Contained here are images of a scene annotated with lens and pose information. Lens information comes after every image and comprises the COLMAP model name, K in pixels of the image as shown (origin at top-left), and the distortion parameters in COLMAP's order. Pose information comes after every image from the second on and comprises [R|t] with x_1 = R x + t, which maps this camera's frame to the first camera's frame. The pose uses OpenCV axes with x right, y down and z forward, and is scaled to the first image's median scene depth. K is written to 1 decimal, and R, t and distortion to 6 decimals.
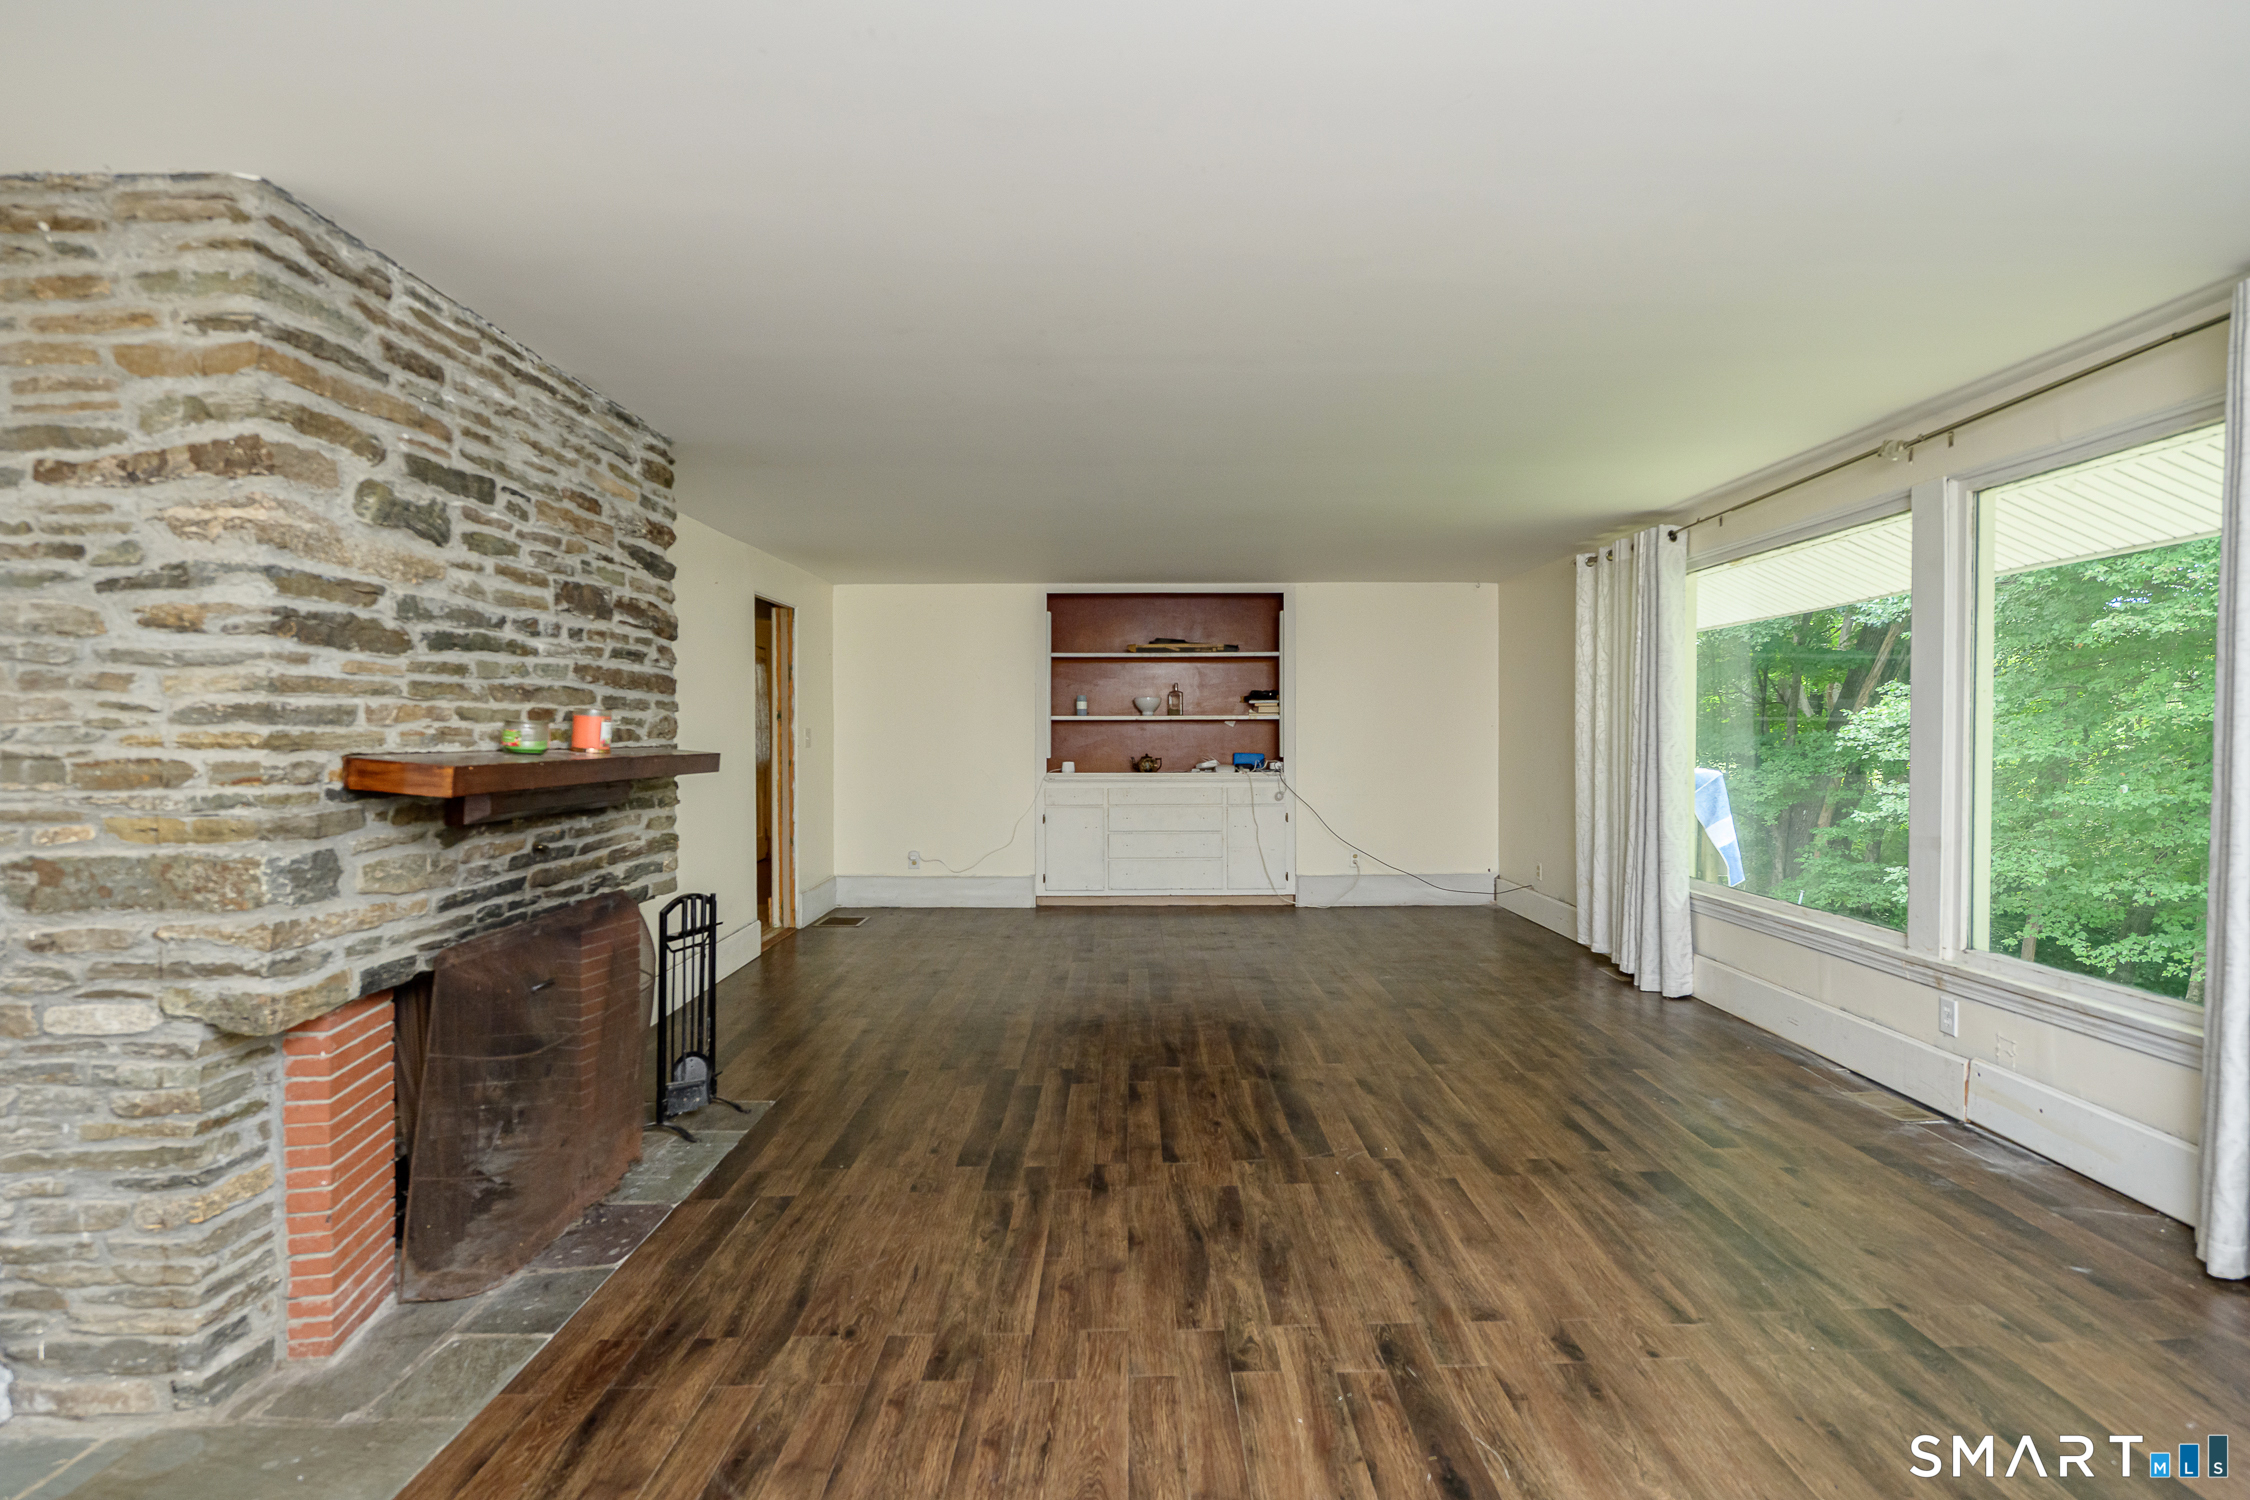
lens RADIAL K [[1108.9, 0, 1119.4], [0, 1108.9, 754.2], [0, 0, 1]] dist [-0.004006, -0.000104]
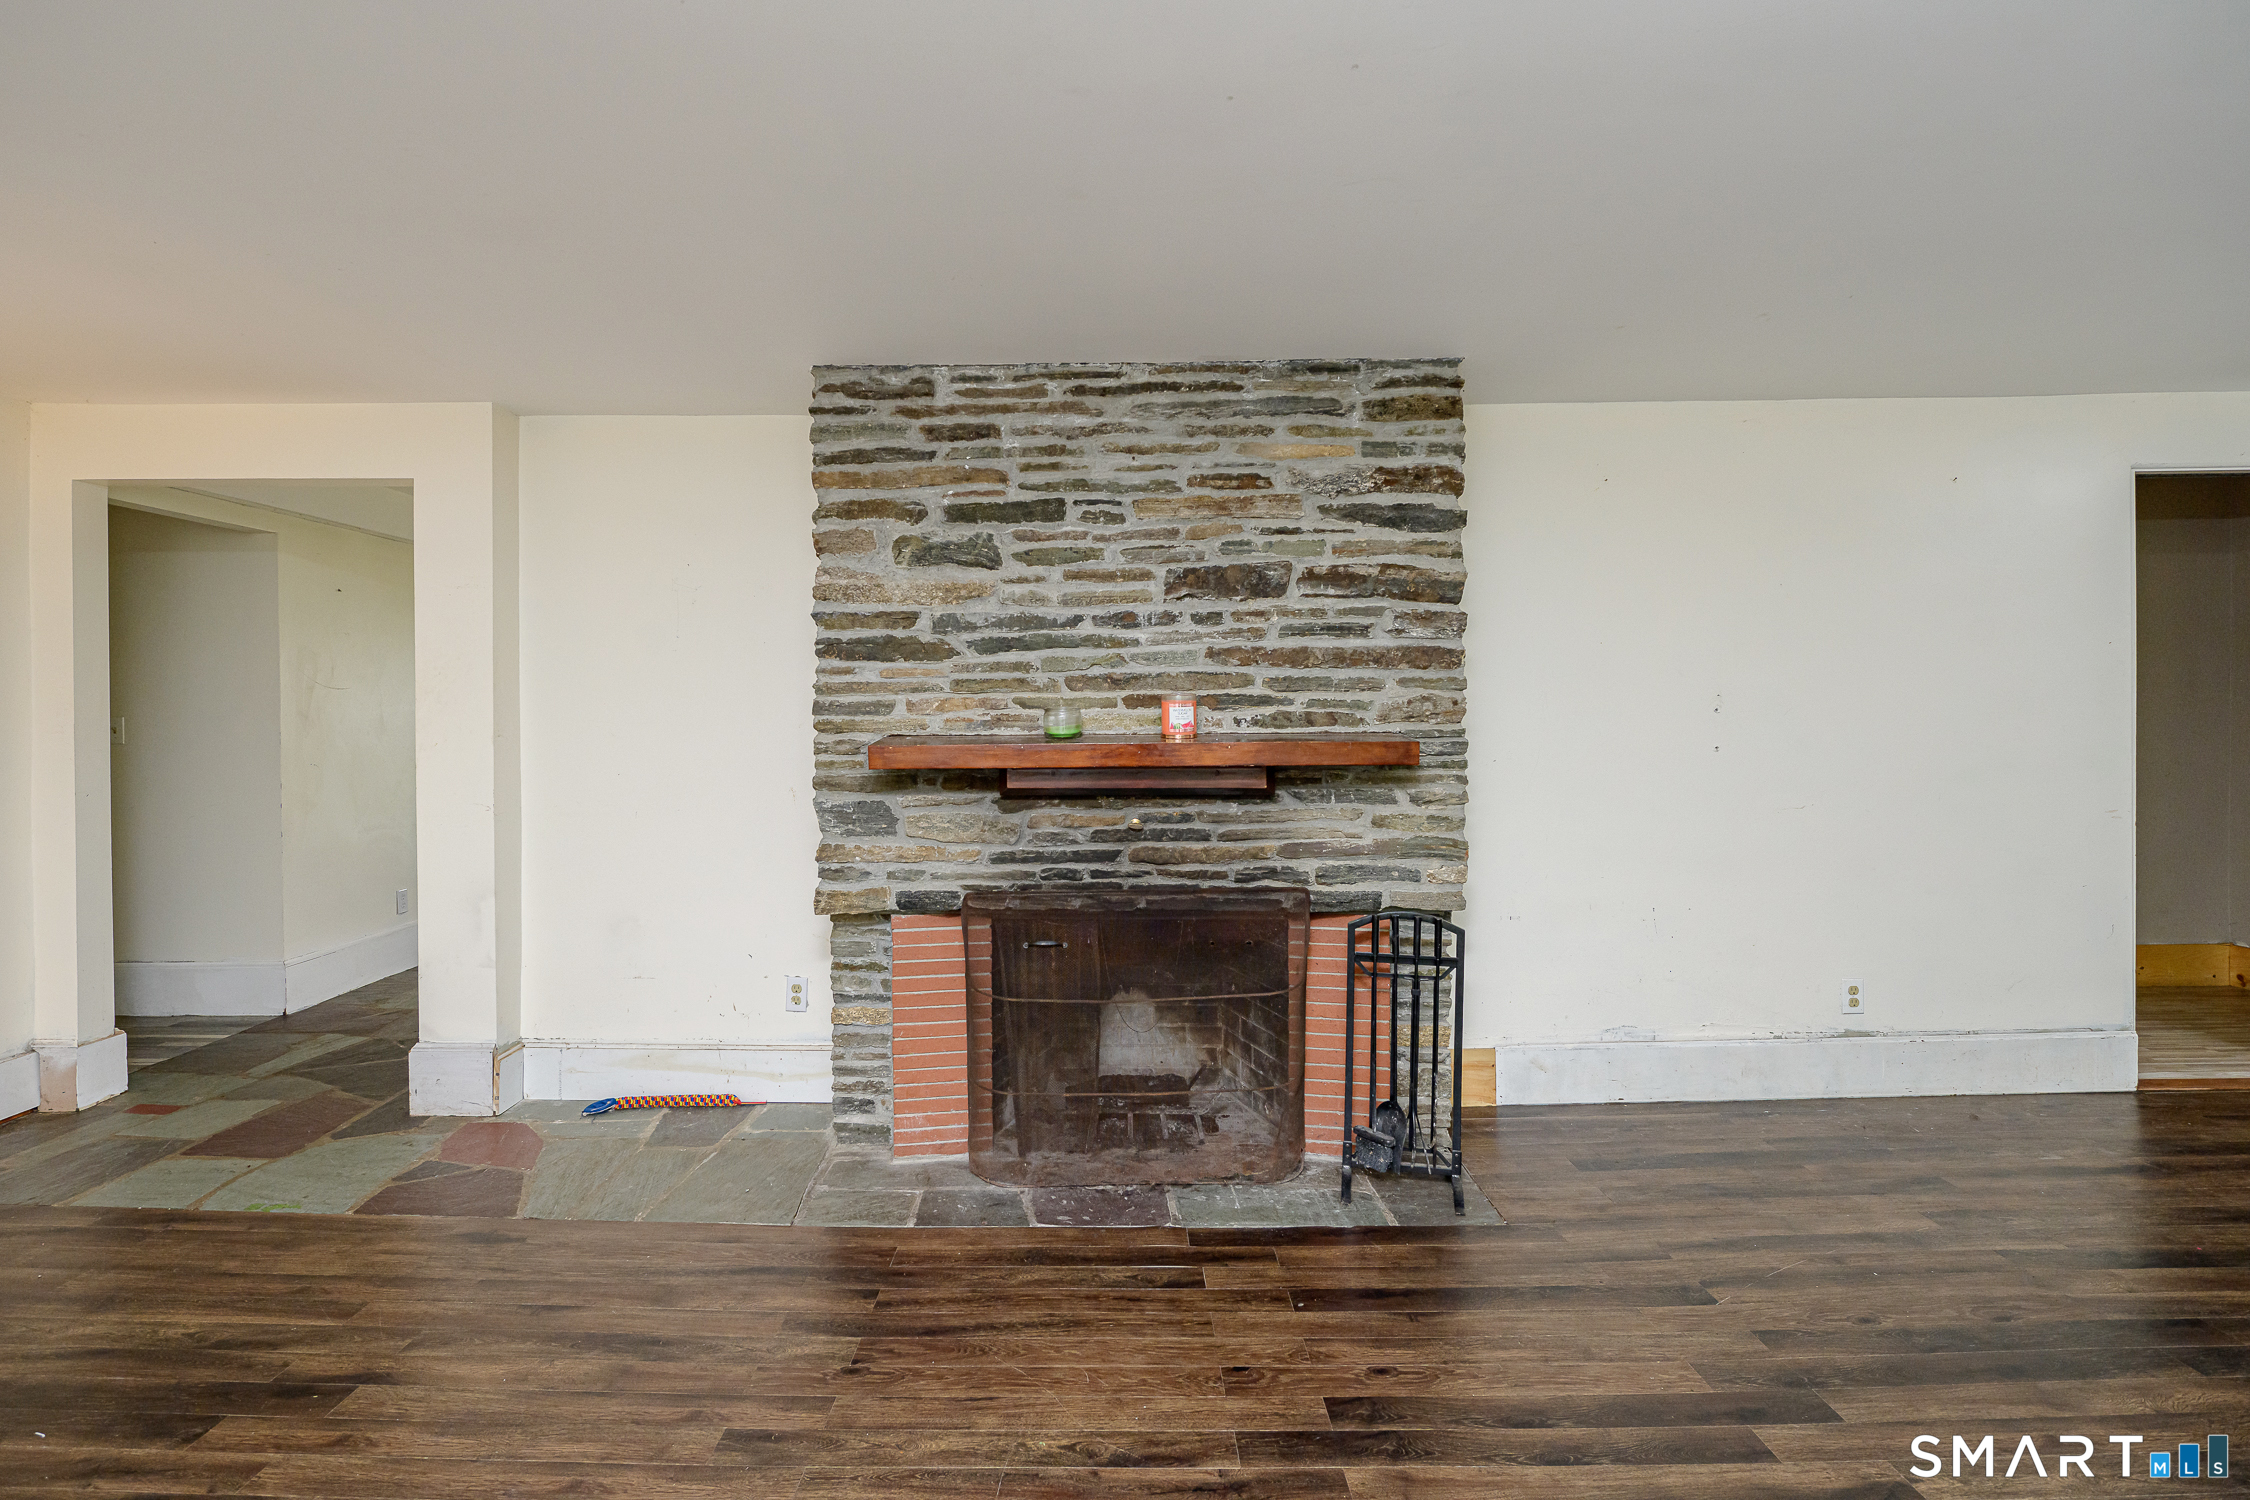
lens RADIAL K [[1108.9, 0, 1119.3], [0, 1108.9, 733.3], [0, 0, 1]] dist [-0.004006, -0.000104]
pose [[-0.004700, 0.010839, -0.999930, 0.612554], [-0.011206, 0.999878, 0.010891, -0.018176], [0.999926, 0.011256, -0.004578, 1.114761]]
